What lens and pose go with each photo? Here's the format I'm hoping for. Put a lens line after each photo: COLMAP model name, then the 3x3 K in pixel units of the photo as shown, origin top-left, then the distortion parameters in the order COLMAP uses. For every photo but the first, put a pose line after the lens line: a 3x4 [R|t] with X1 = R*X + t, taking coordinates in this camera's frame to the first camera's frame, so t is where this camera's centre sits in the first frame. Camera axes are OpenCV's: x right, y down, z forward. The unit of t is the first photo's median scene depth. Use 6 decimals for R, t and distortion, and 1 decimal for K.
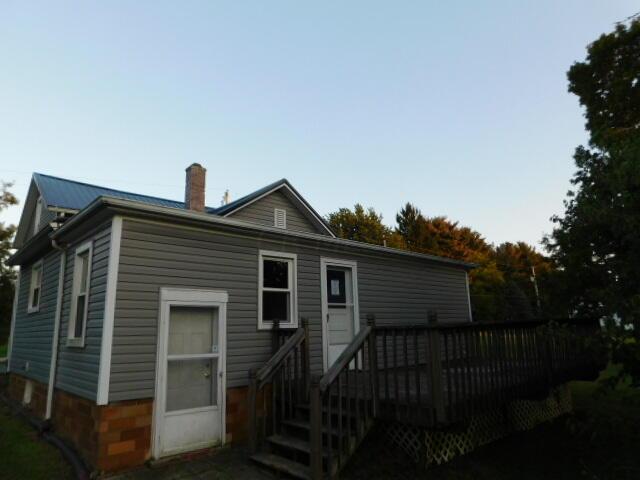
lens RADIAL K [[420.7, 0, 320.2], [0, 420.7, 238.7], [0, 0, 1]] dist [-0.060415, 0.042956]
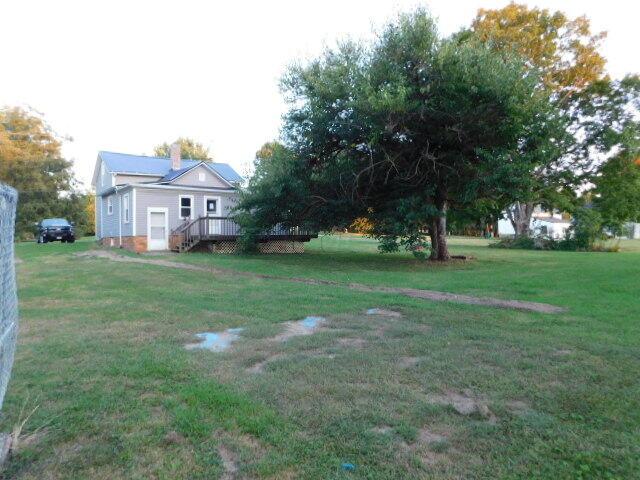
lens RADIAL K [[420.7, 0, 320.0], [0, 420.7, 241.2], [0, 0, 1]] dist [-0.060415, 0.042956]
pose [[0.996570, 0.013894, -0.081575, 1.262967], [0.003787, 0.977113, 0.212688, -0.319416], [0.082663, -0.212268, 0.973709, -2.209652]]
